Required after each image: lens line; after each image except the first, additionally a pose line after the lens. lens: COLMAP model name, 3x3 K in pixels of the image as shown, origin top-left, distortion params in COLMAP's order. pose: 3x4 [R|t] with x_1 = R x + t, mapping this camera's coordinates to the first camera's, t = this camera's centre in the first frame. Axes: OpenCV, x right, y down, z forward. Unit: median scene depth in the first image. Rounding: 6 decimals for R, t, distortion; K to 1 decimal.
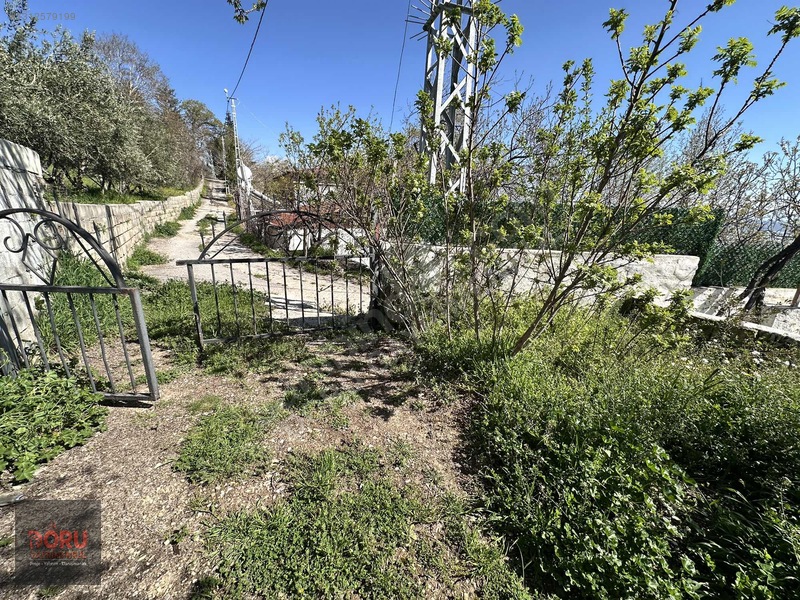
lens RADIAL K [[317.1, 0, 399.8], [0, 317.1, 300.5], [0, 0, 1]] dist [-0.001183, -0.000064]
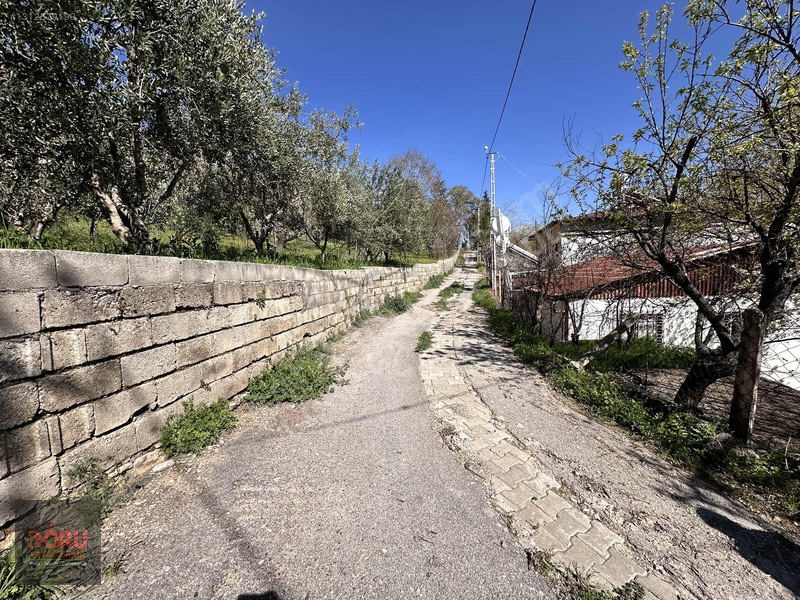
lens RADIAL K [[317.1, 0, 400.7], [0, 317.1, 299.3], [0, 0, 1]] dist [-0.001183, -0.000064]
pose [[0.750122, -0.011644, -0.661197, -0.123868], [-0.123105, 0.979909, -0.156918, -0.060400], [0.649740, 0.199105, 0.733618, 0.235559]]
